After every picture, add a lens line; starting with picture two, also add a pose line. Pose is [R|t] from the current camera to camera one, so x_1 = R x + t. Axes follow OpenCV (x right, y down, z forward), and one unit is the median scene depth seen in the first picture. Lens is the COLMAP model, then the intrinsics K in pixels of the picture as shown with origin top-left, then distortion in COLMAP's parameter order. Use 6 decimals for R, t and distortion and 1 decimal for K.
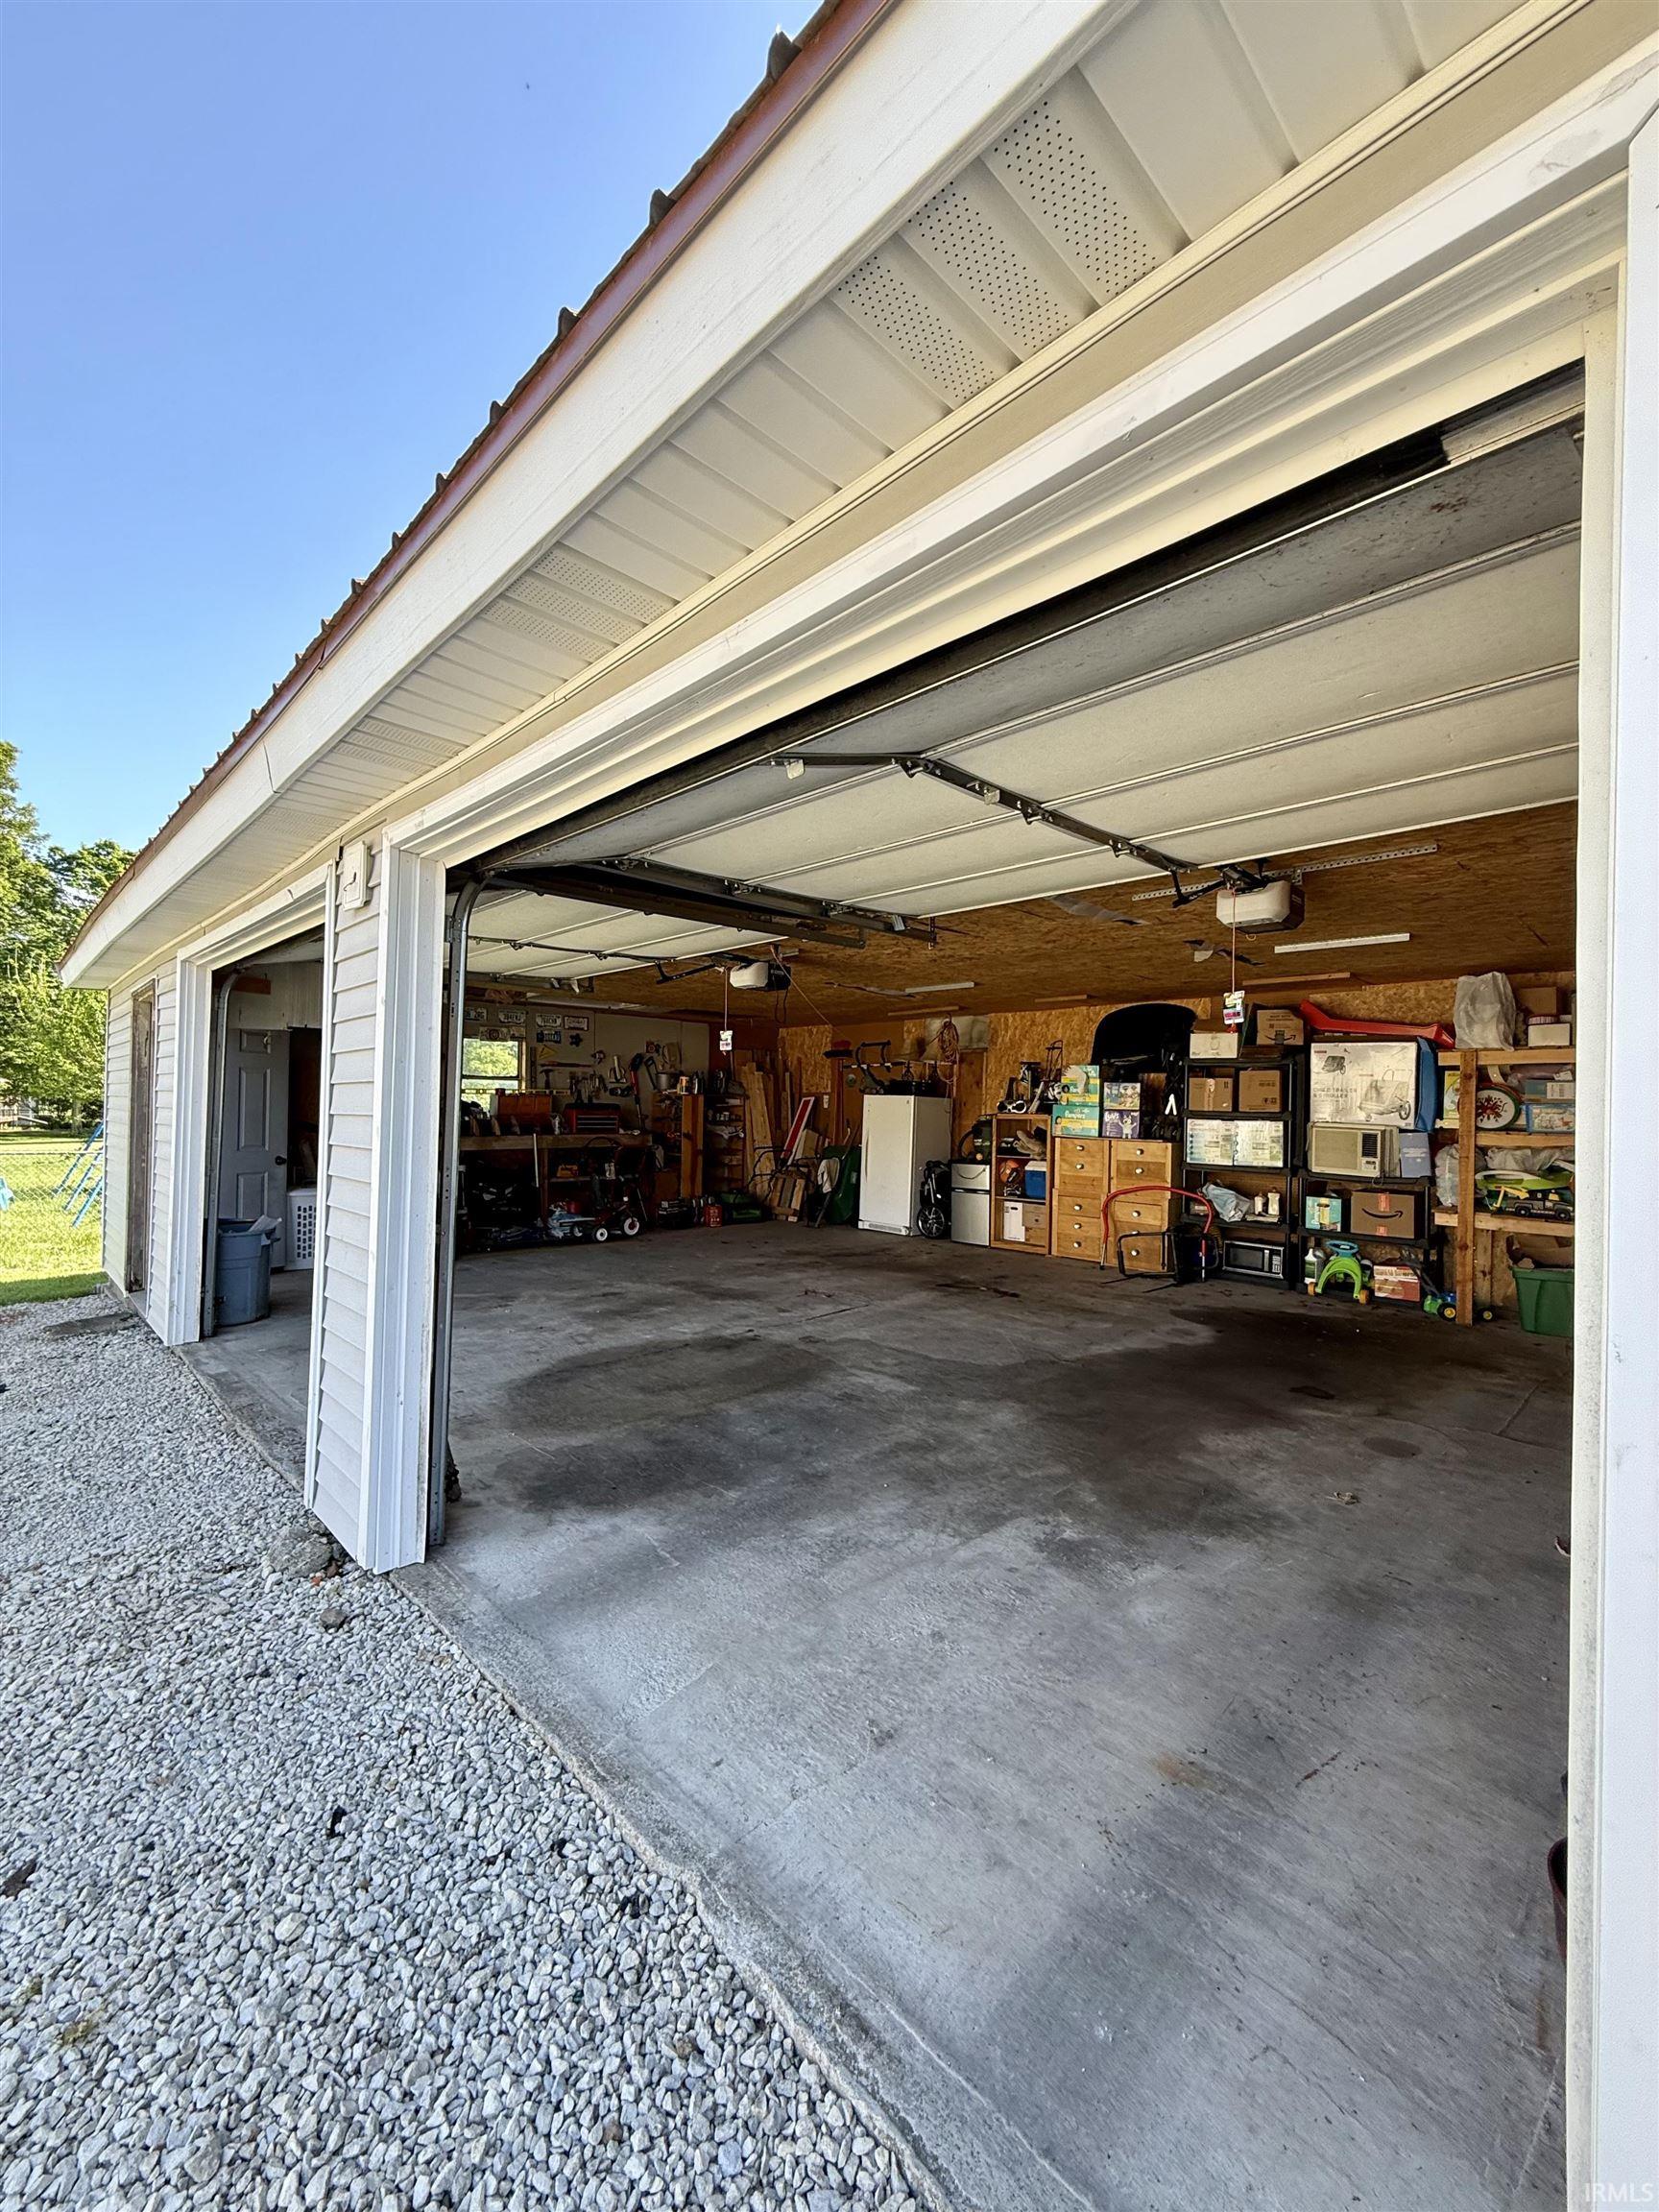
lens RADIAL K [[877.4, 0, 829.3], [0, 877.4, 1101.2], [0, 0, 1]] dist [0.000618, 0.000151]
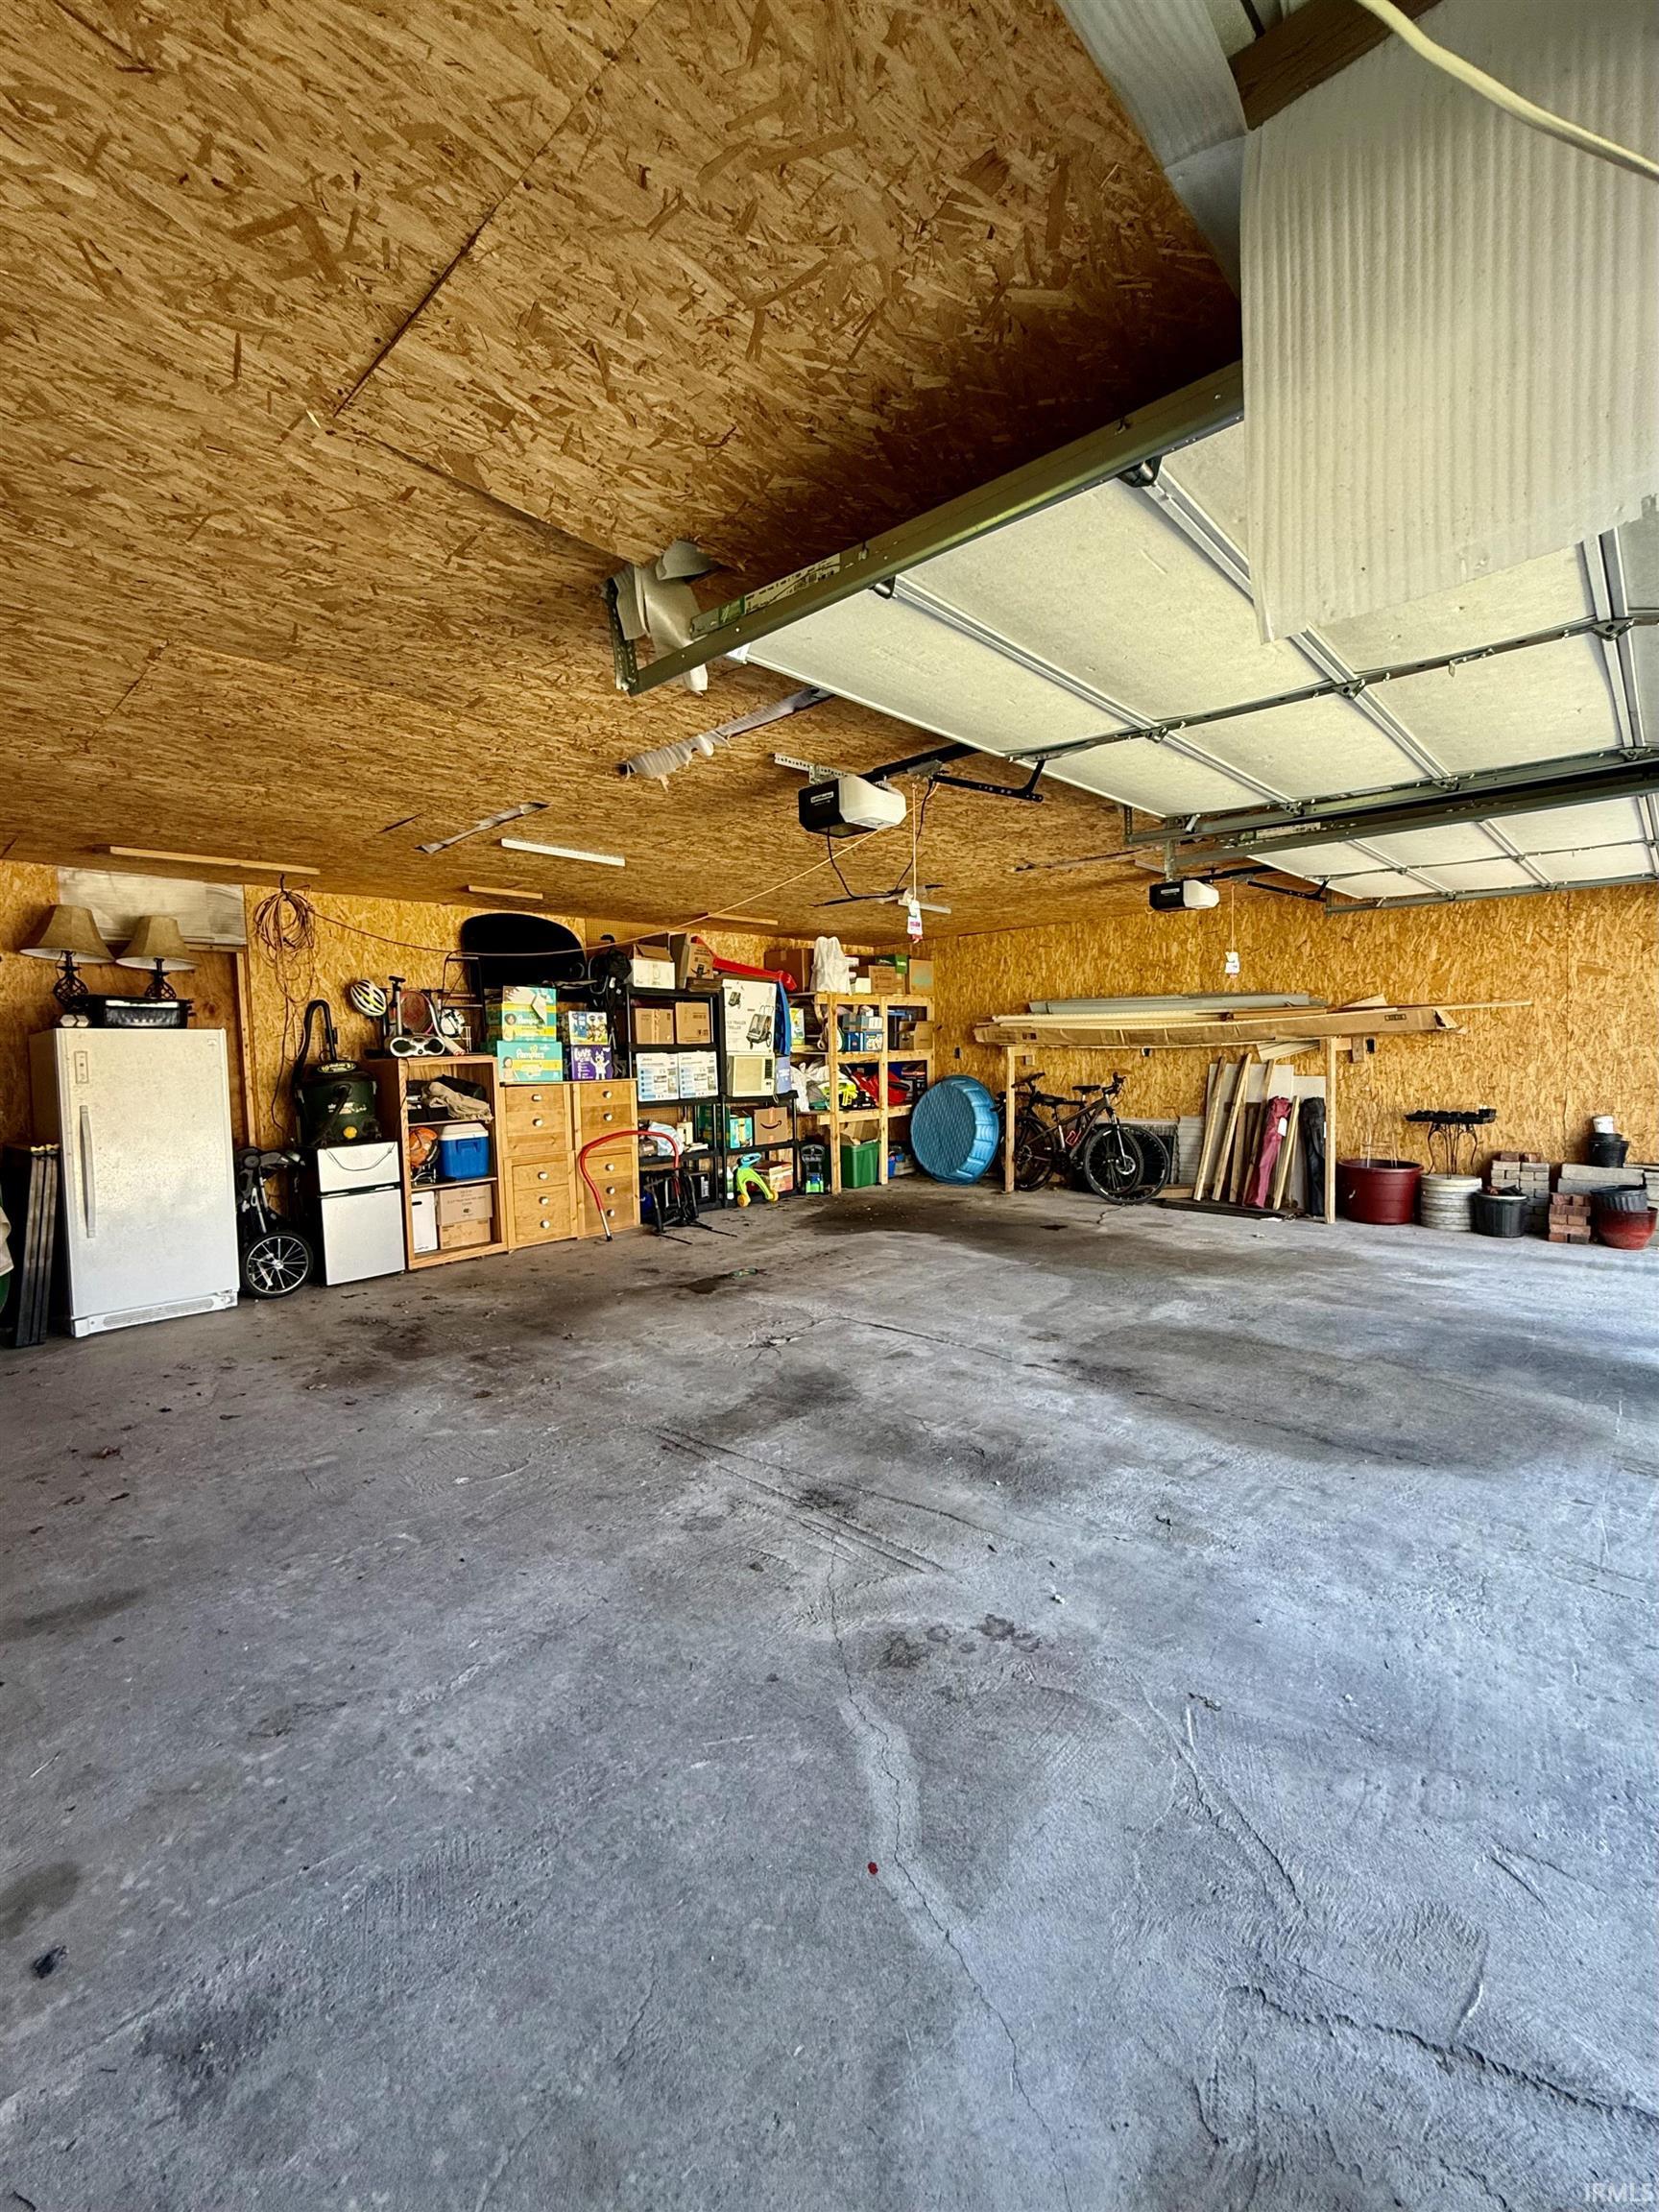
lens RADIAL K [[921.2, 0, 829.9], [0, 921.2, 1095.6], [0, 0, 1]] dist [-0.000309, -0.000053]
pose [[-0.036841, -0.067456, 0.997042, -0.840077], [0.019061, 0.997490, 0.068191, 0.004102], [-0.999139, 0.021517, -0.035462, 1.272814]]
